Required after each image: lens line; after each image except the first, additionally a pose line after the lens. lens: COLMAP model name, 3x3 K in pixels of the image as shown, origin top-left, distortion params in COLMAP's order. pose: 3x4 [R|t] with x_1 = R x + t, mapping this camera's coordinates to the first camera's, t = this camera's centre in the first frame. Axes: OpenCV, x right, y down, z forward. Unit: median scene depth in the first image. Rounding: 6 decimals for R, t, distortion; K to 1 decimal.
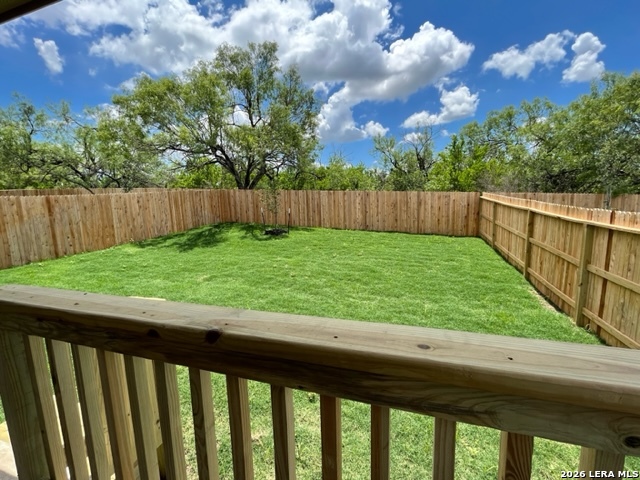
lens RADIAL K [[278.9, 0, 319.5], [0, 278.9, 241.0], [0, 0, 1]] dist [-0.011694, 0.000313]
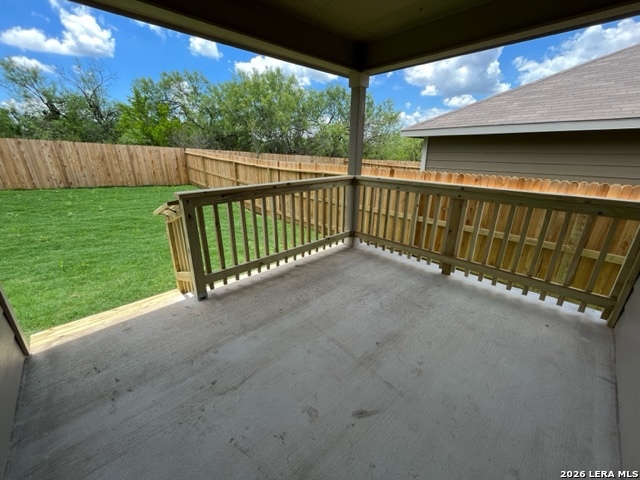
lens RADIAL K [[256.5, 0, 319.6], [0, 256.5, 241.3], [0, 0, 1]] dist [0.000709, -0.000228]
pose [[0.454264, -0.267146, 0.849869, -0.243288], [0.111237, 0.963523, 0.243414, 0.016591], [-0.883895, -0.016038, 0.467410, -0.093820]]
